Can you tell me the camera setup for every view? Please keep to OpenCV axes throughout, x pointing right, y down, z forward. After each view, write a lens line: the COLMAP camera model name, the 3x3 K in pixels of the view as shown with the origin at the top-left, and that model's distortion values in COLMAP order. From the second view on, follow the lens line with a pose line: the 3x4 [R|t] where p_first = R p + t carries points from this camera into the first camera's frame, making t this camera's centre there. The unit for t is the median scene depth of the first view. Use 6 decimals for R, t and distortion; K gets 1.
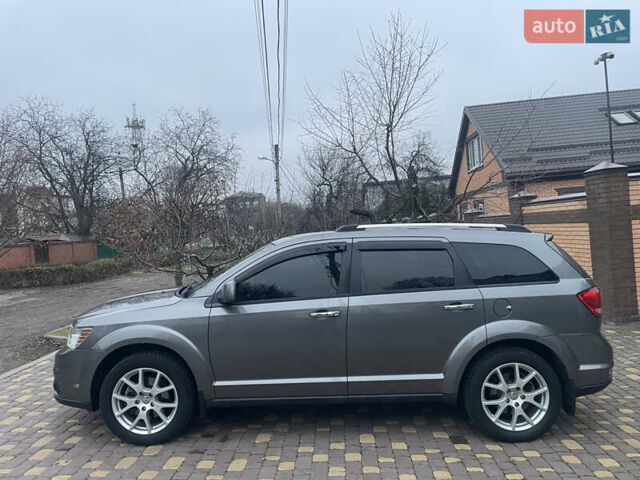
lens RADIAL K [[484.4, 0, 314.2], [0, 484.4, 220.2], [0, 0, 1]] dist [0.050076, -0.066342]
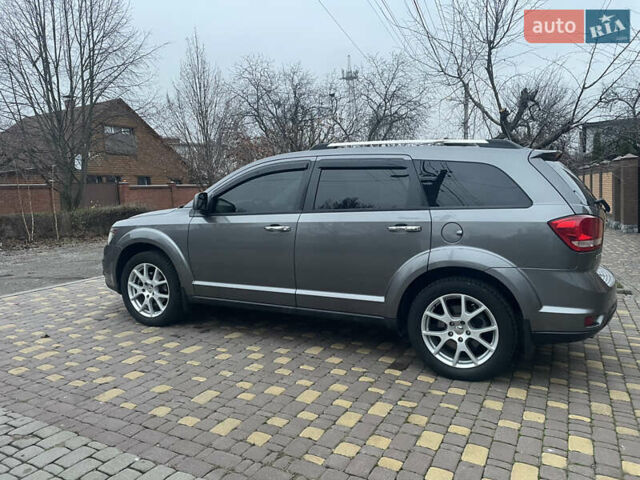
lens RADIAL K [[484.4, 0, 307.6], [0, 484.4, 222.6], [0, 0, 1]] dist [0.050076, -0.066342]
pose [[0.908276, 0.056590, -0.414527, 0.511050], [-0.010151, 0.993499, 0.113386, 0.064306], [0.418249, -0.098778, 0.902945, 0.094928]]
